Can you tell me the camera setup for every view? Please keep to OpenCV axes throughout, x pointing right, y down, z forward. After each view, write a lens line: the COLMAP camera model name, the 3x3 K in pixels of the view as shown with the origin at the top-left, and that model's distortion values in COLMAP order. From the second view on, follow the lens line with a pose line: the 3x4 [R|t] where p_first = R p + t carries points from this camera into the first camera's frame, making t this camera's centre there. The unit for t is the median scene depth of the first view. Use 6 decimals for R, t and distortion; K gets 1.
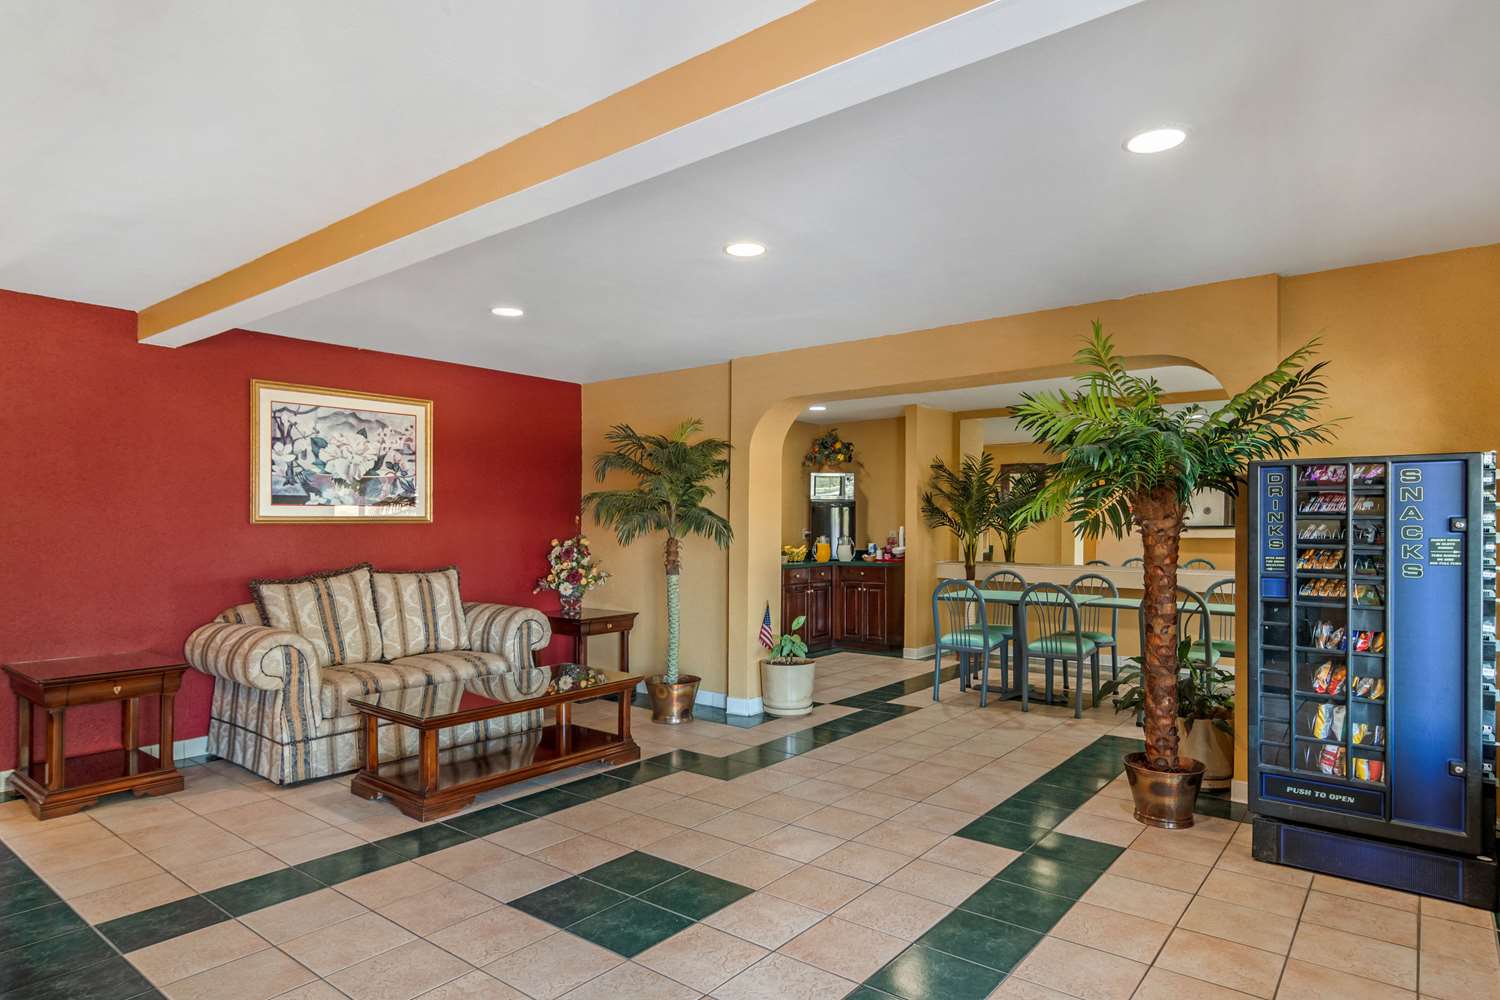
lens RADIAL K [[845.4, 0, 743.2], [0, 845.4, 517.6], [0, 0, 1]] dist [-0.018011, 0.000298]
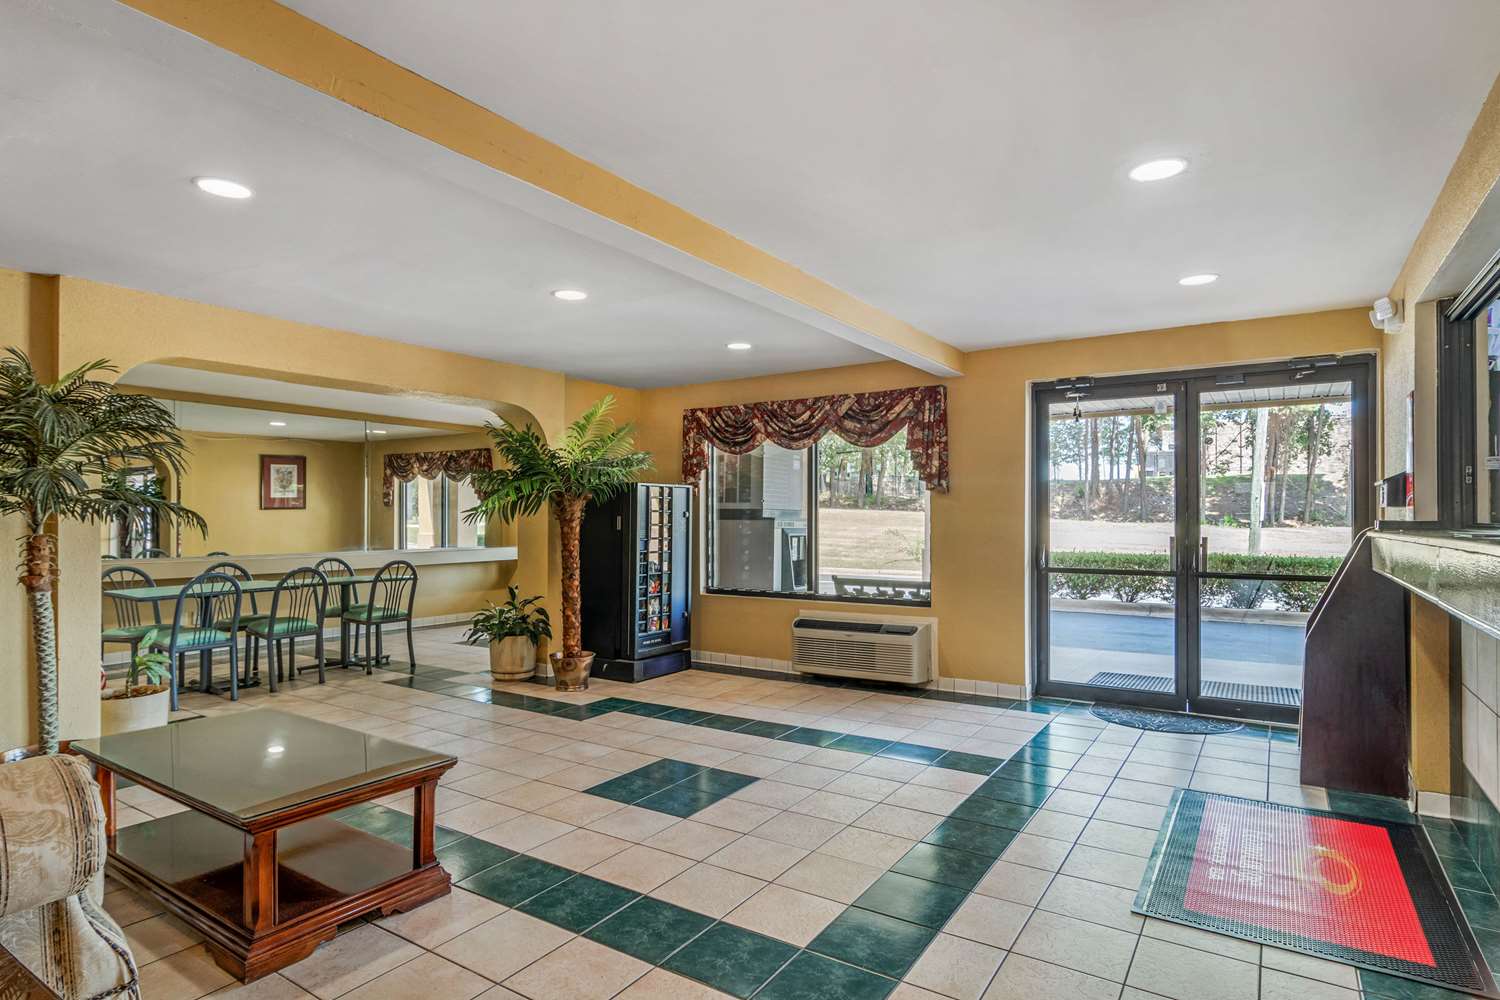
lens RADIAL K [[845.4, 0, 743.2], [0, 845.4, 517.6], [0, 0, 1]] dist [-0.018011, 0.000298]
pose [[-0.099883, -0.001877, 0.994997, -1.403372], [-0.006470, 0.999978, 0.001237, 0.012509], [-0.994978, -0.006314, -0.099893, 0.955348]]
